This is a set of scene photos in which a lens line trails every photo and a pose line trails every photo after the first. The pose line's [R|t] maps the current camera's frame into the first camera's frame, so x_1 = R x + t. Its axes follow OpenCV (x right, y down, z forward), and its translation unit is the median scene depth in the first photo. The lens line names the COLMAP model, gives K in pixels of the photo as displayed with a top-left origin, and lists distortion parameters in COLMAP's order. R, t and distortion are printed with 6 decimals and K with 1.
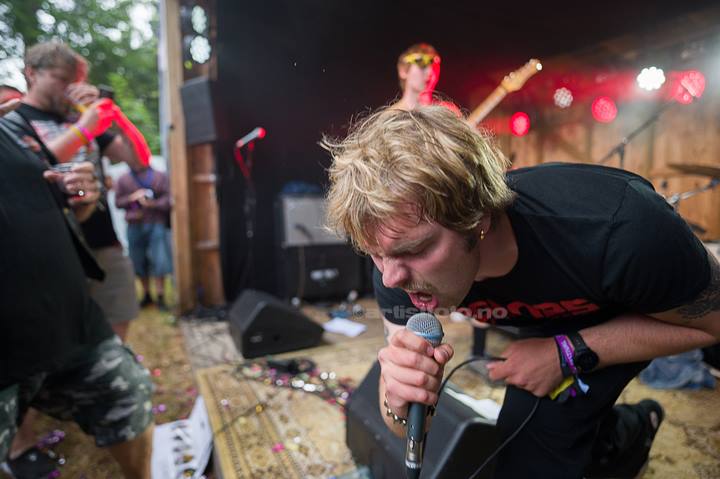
lens RADIAL K [[408.4, 0, 354.7], [0, 408.4, 241.8], [0, 0, 1]] dist [0.002969, 0.001769]
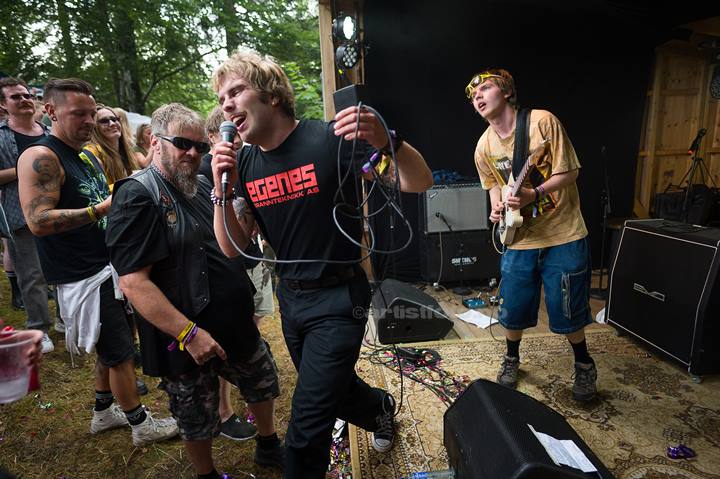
lens RADIAL K [[408.4, 0, 361.0], [0, 408.4, 240.0], [0, 0, 1]] dist [0.002969, 0.001769]
pose [[0.926436, 0.036853, -0.374645, 0.109334], [0.011891, 0.991836, 0.126967, -0.159467], [0.376265, -0.122082, 0.918434, -0.084439]]
